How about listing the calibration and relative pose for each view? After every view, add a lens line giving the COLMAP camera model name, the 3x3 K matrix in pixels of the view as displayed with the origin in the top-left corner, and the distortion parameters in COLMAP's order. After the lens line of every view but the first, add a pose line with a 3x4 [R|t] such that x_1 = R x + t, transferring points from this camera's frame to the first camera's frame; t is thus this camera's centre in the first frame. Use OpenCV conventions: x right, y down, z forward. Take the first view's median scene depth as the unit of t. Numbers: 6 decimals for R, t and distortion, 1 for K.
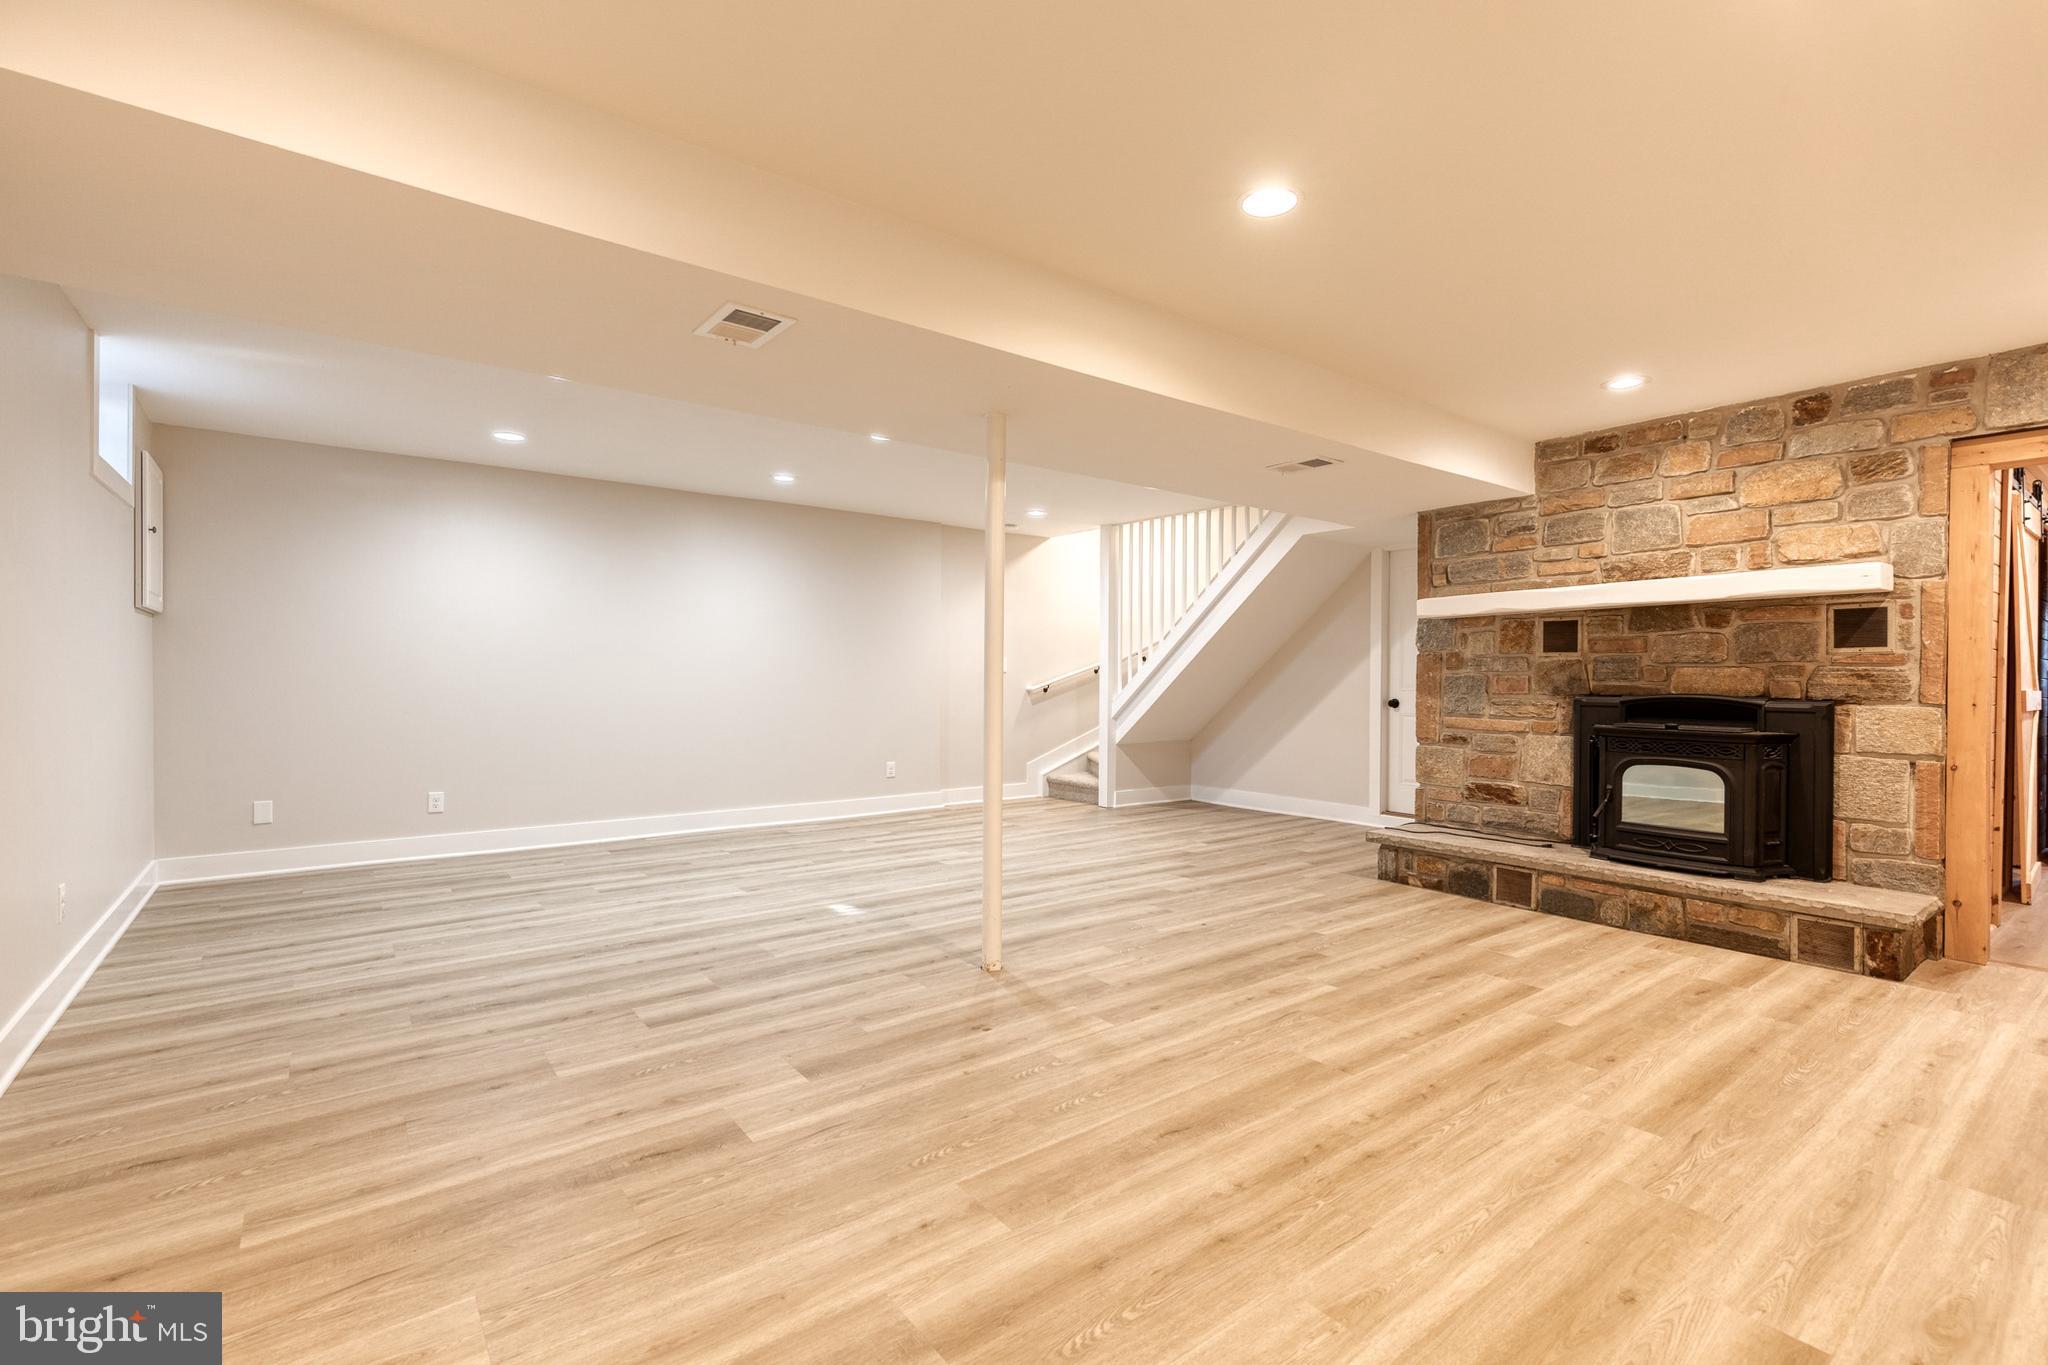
lens RADIAL K [[934.0, 0, 1042.2], [0, 934.0, 690.9], [0, 0, 1]] dist [0.010338, -0.000821]
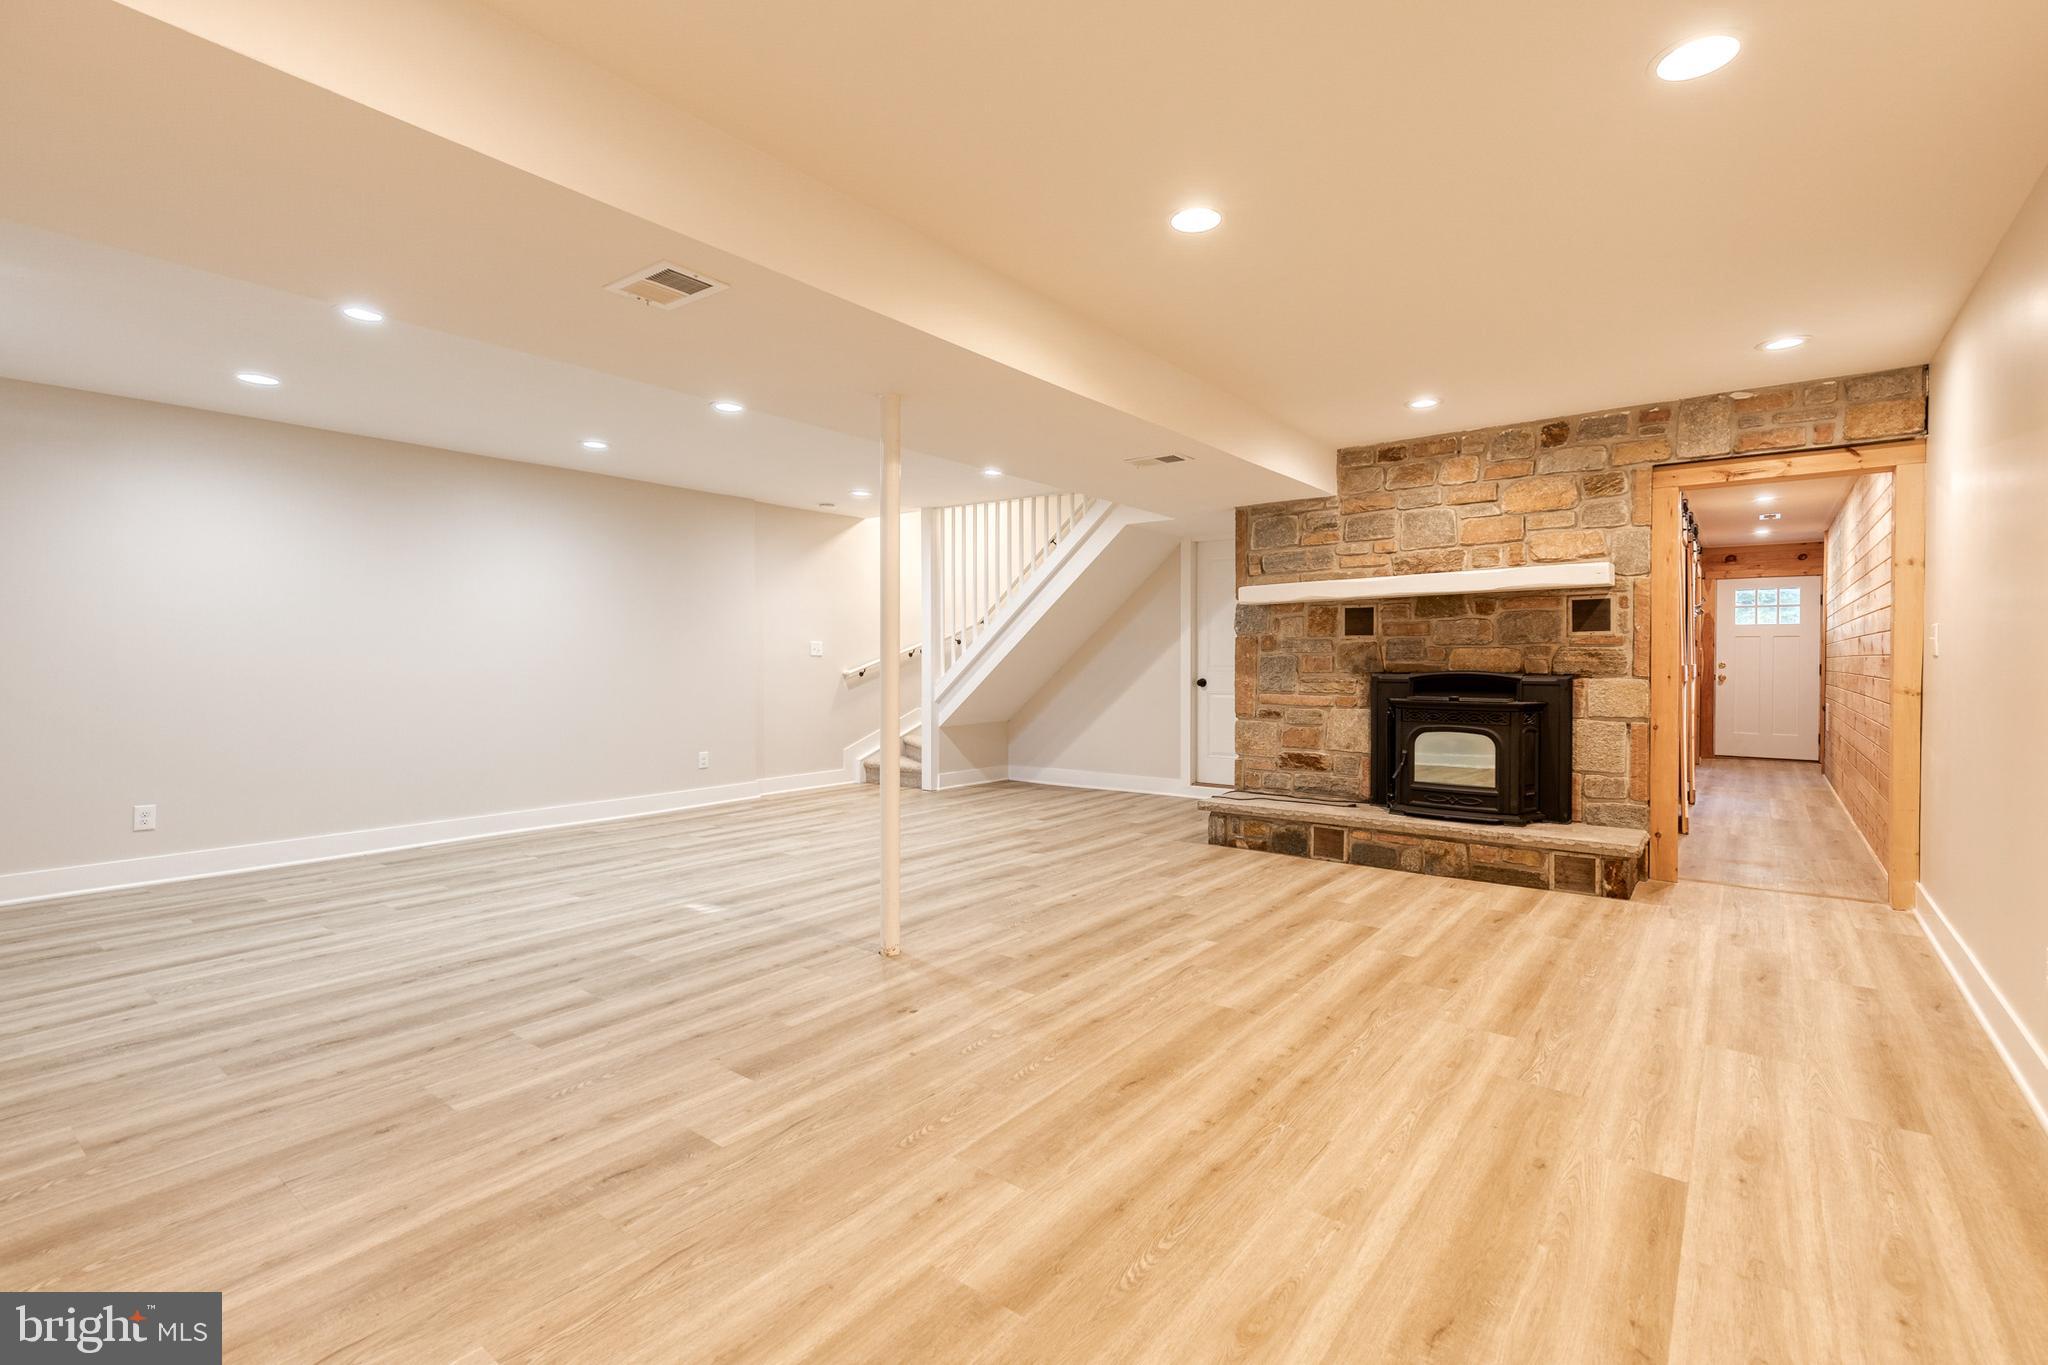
lens RADIAL K [[937.7, 0, 1045.9], [0, 937.7, 681.6], [0, 0, 1]] dist [0.011991, -0.000266]
pose [[0.966857, -0.012660, 0.255003, -0.134650], [0.010708, 0.999902, 0.009042, 0.000625], [-0.255092, -0.006012, 0.966898, -0.006570]]
